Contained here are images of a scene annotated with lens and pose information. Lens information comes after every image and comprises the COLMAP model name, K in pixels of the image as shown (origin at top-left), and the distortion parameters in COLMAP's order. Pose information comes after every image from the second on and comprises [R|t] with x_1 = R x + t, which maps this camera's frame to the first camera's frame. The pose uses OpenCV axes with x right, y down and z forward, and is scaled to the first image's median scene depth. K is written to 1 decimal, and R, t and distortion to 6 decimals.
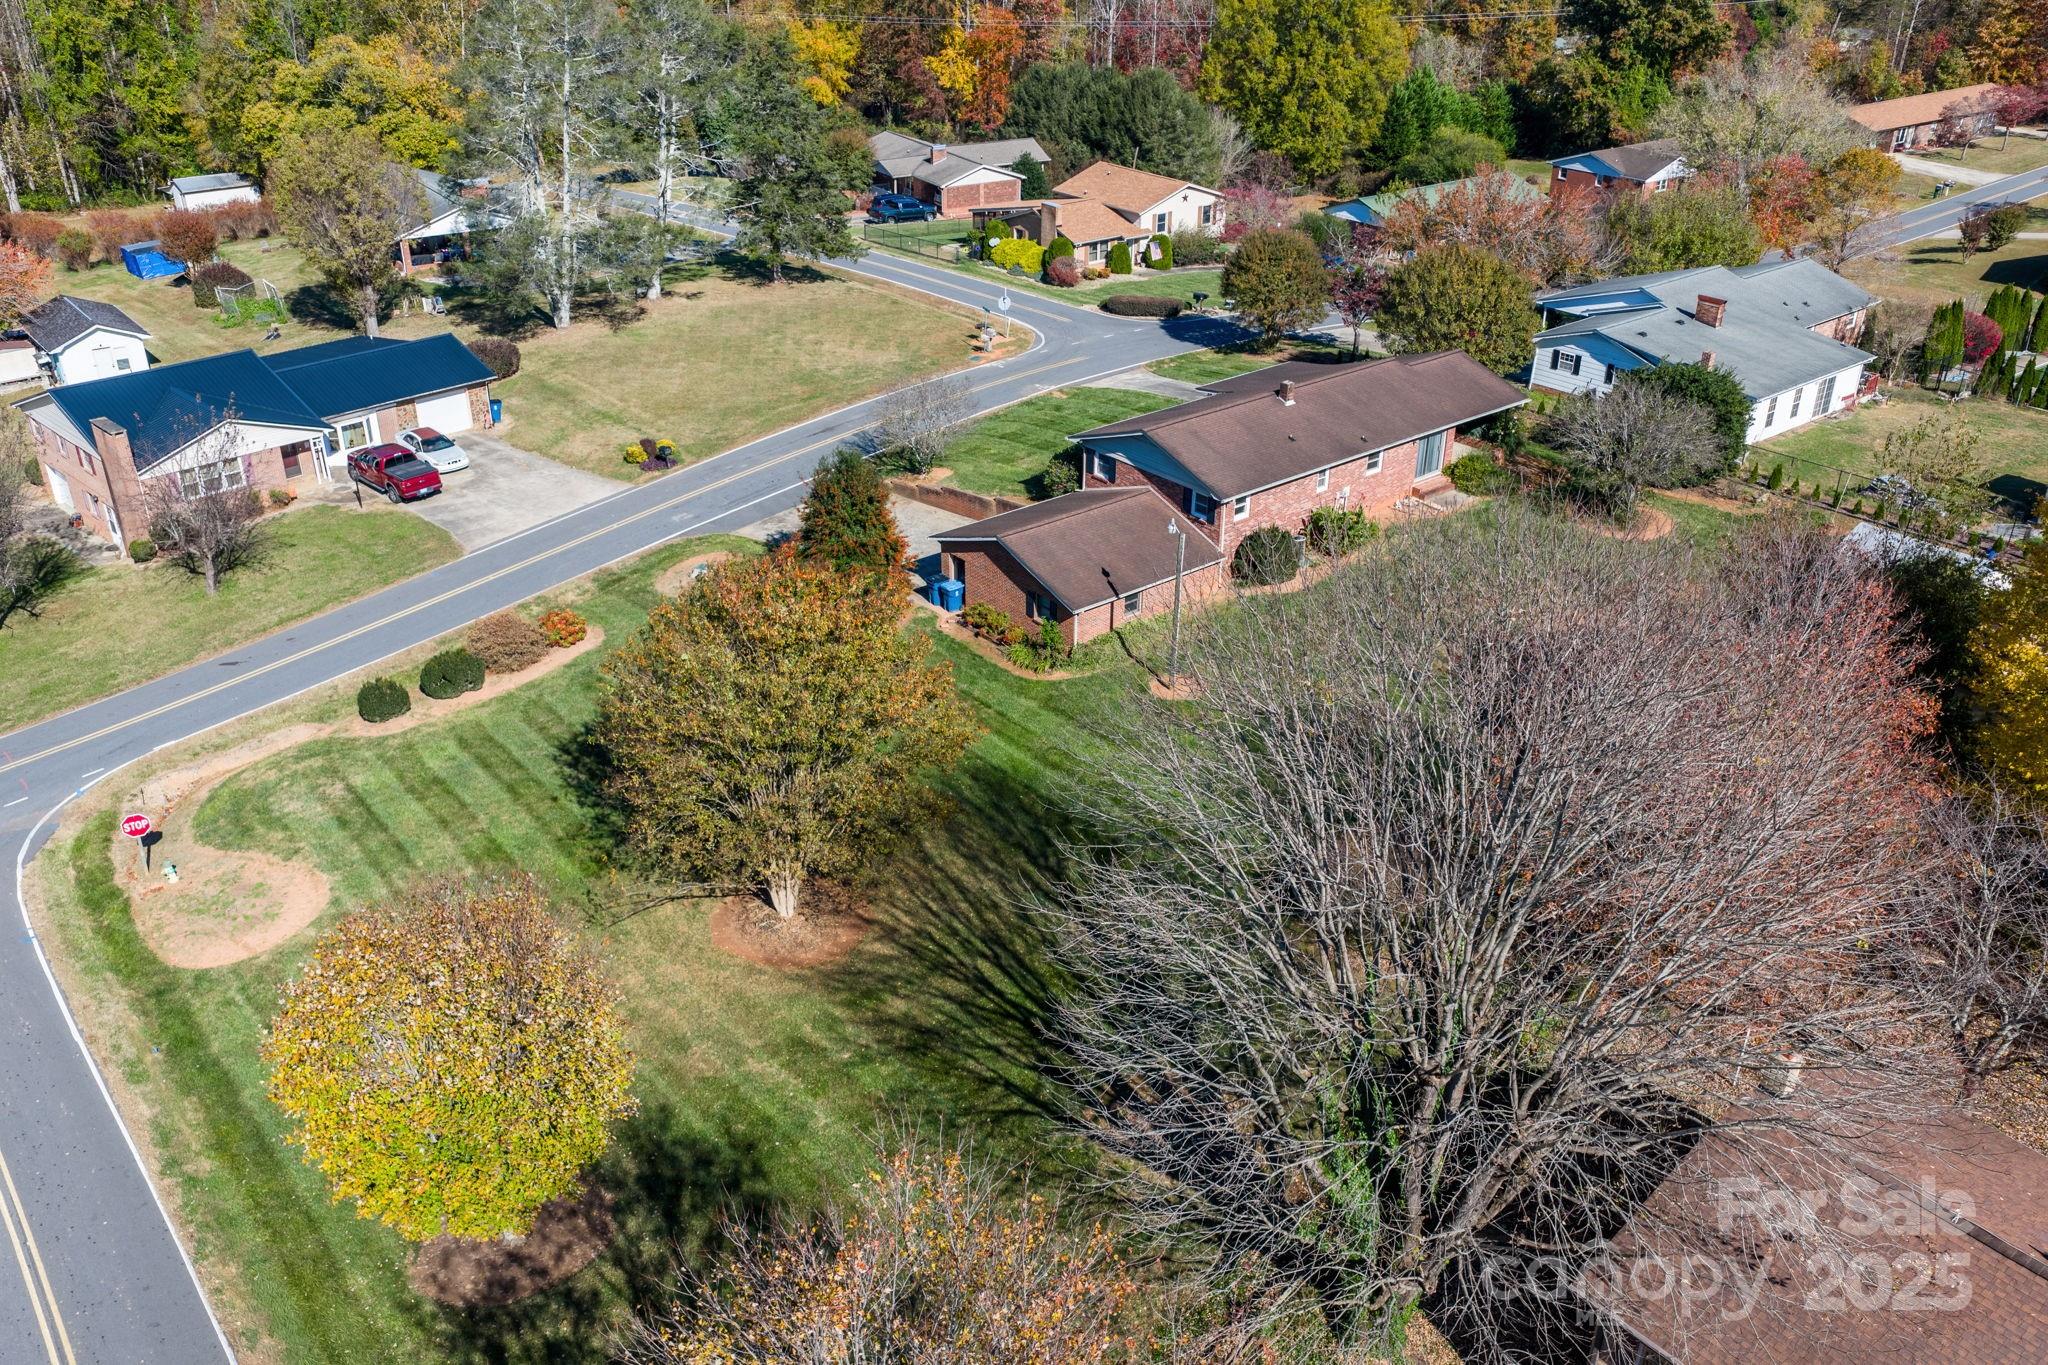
lens RADIAL K [[1689.3, 0, 1004.8], [0, 1689.3, 688.0], [0, 0, 1]] dist [0.045065, -0.026399]
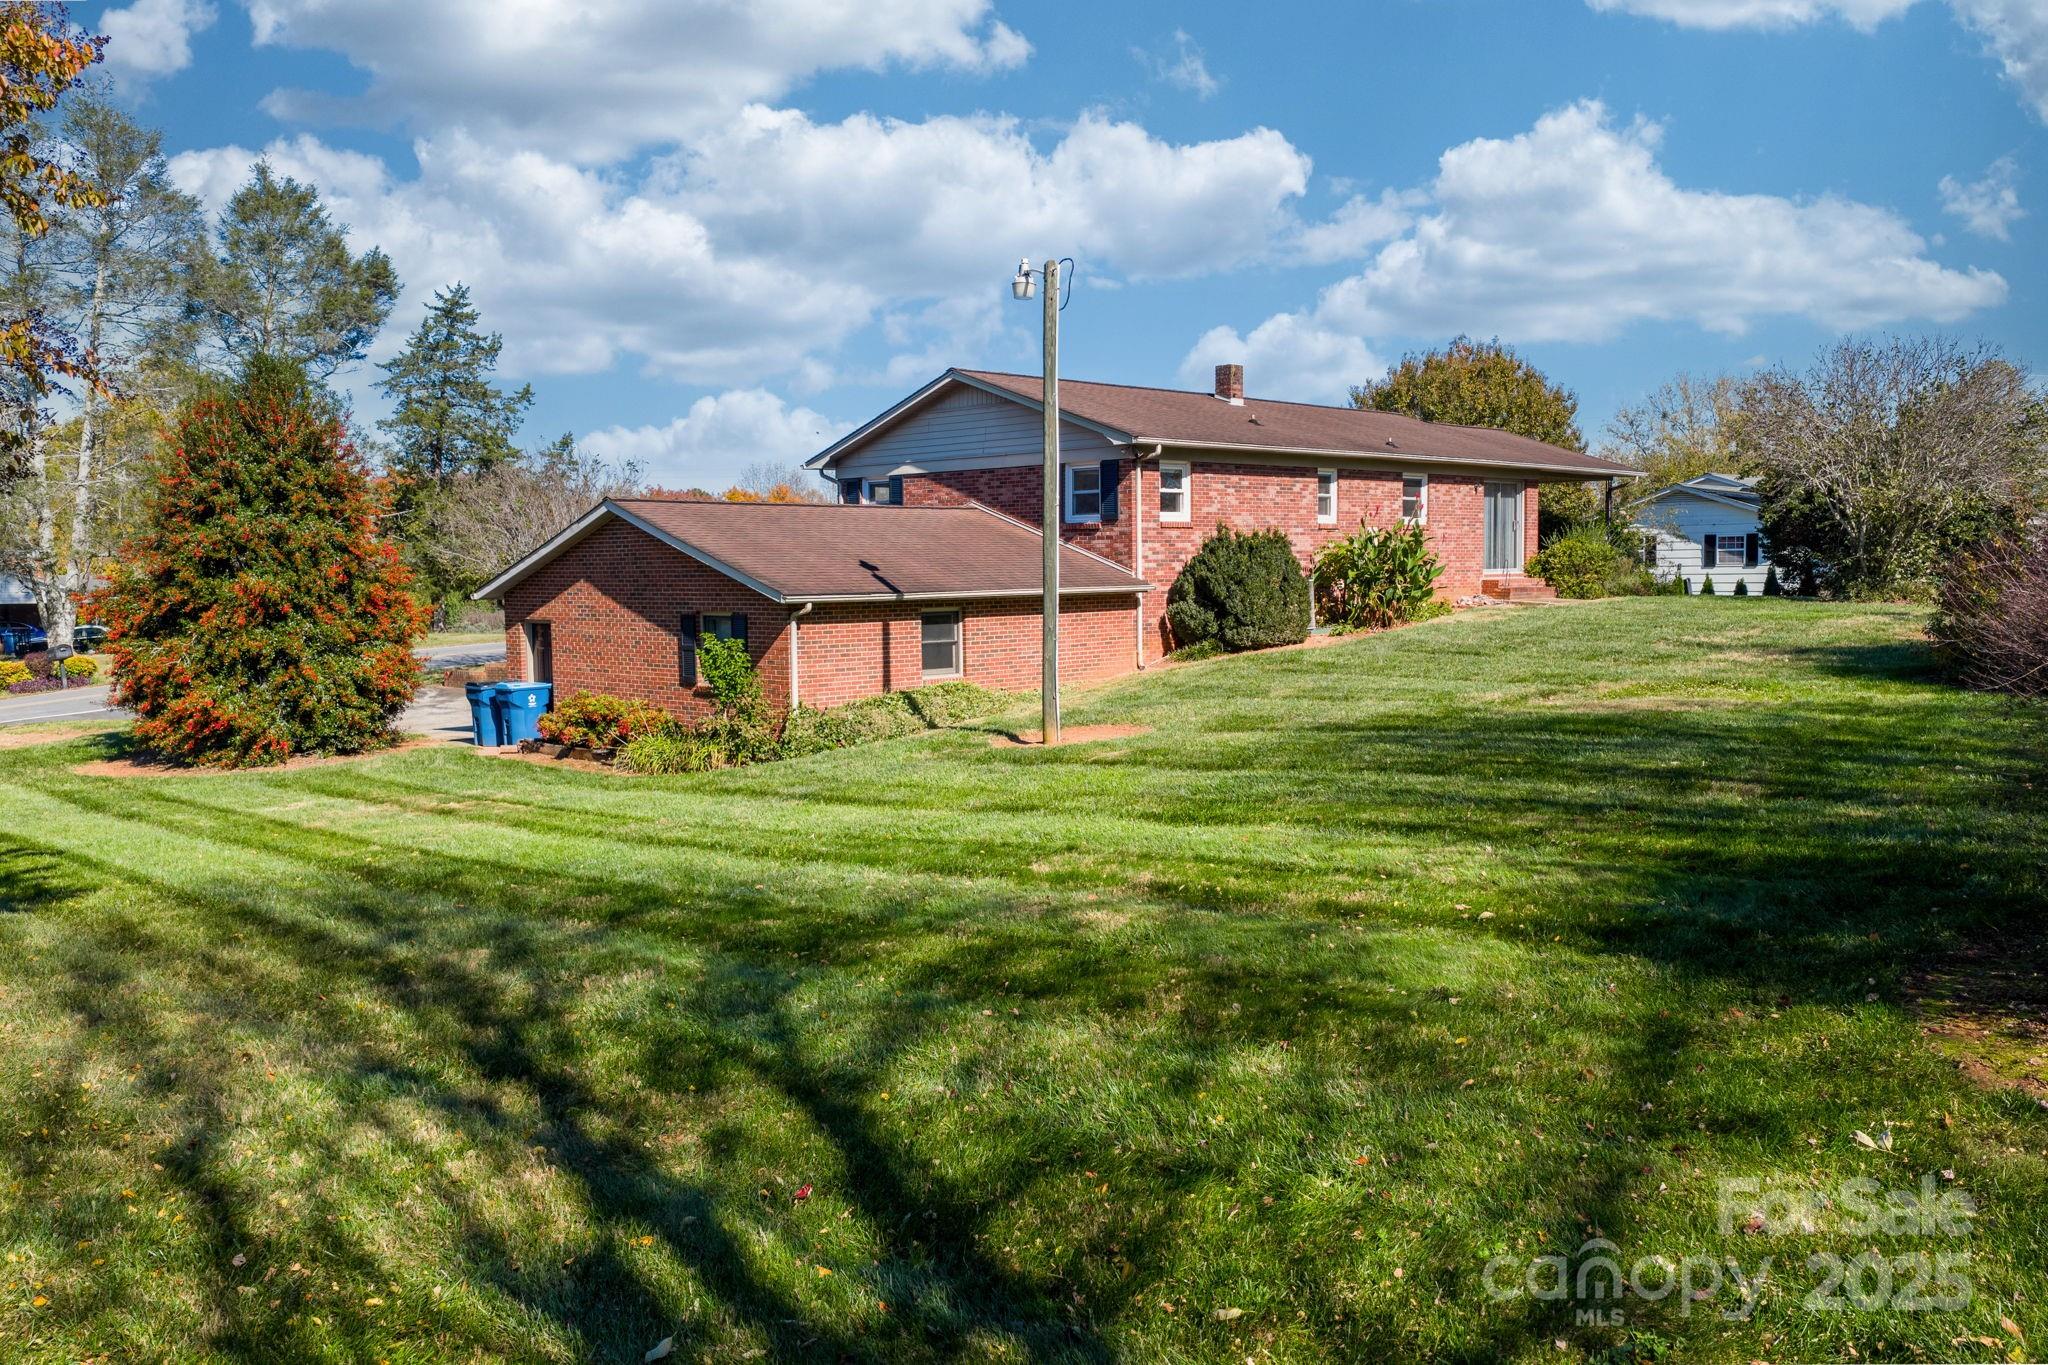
lens RADIAL K [[1686.9, 0, 1019.7], [0, 1686.9, 692.6], [0, 0, 1]] dist [0.018118, -0.044533]
pose [[0.994613, -0.025744, 0.100408, 0.040302], [0.064471, 0.912148, -0.404760, 0.096455], [-0.081167, 0.409053, 0.908894, 0.477640]]
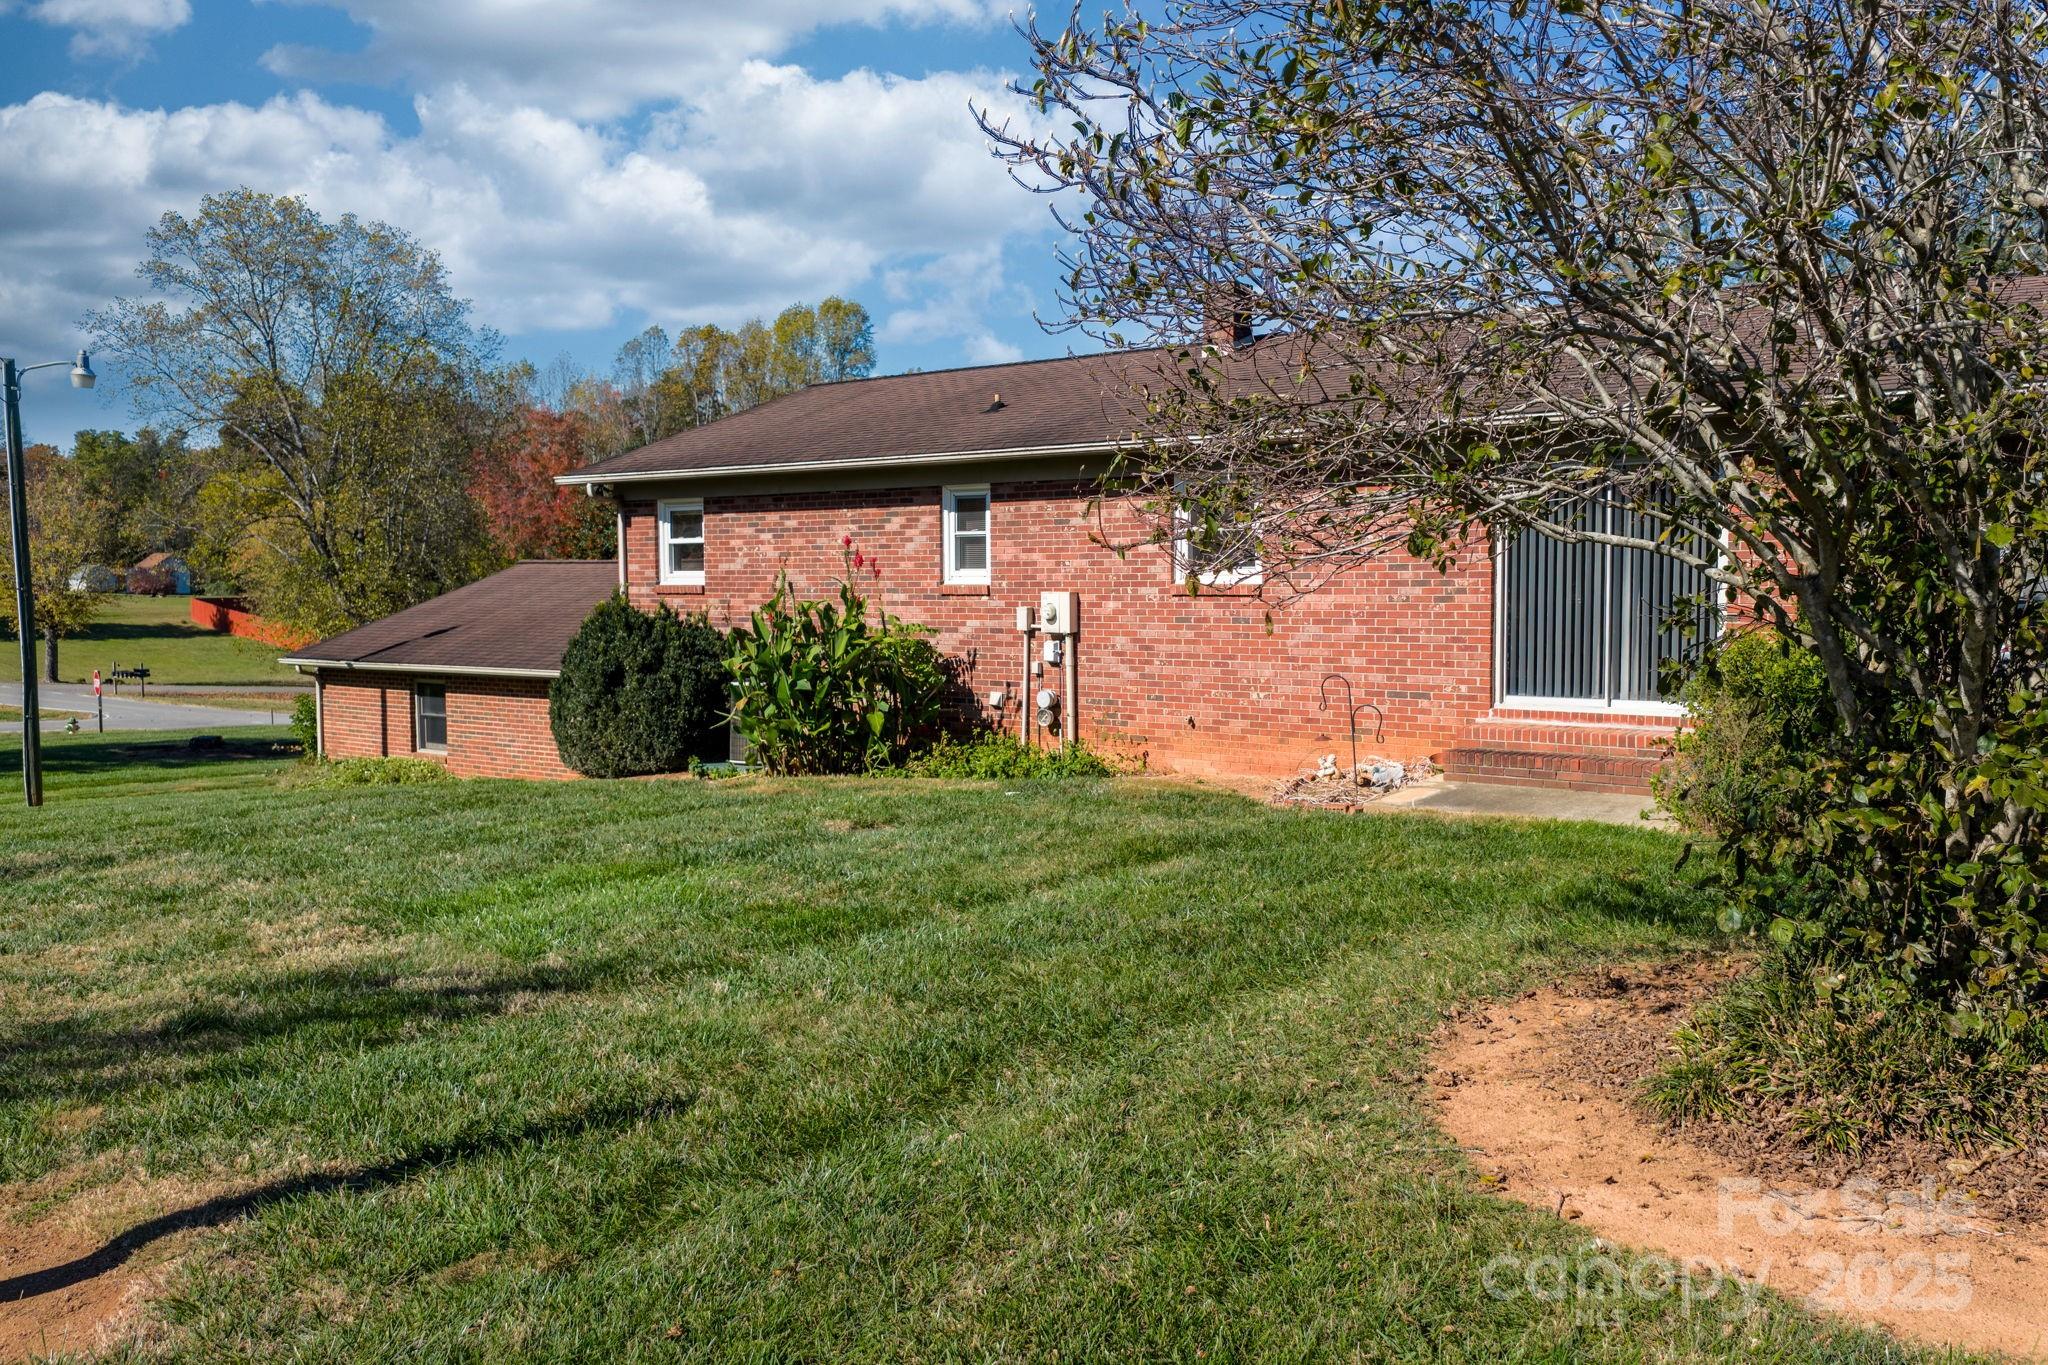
lens RADIAL K [[1686.9, 0, 1027.4], [0, 1686.9, 692.9], [0, 0, 1]] dist [0.018118, -0.044533]
pose [[0.222835, 0.049660, -0.973590, 0.366963], [-0.469007, 0.880987, -0.062409, -0.072624], [0.854621, 0.470527, 0.219606, 0.779997]]
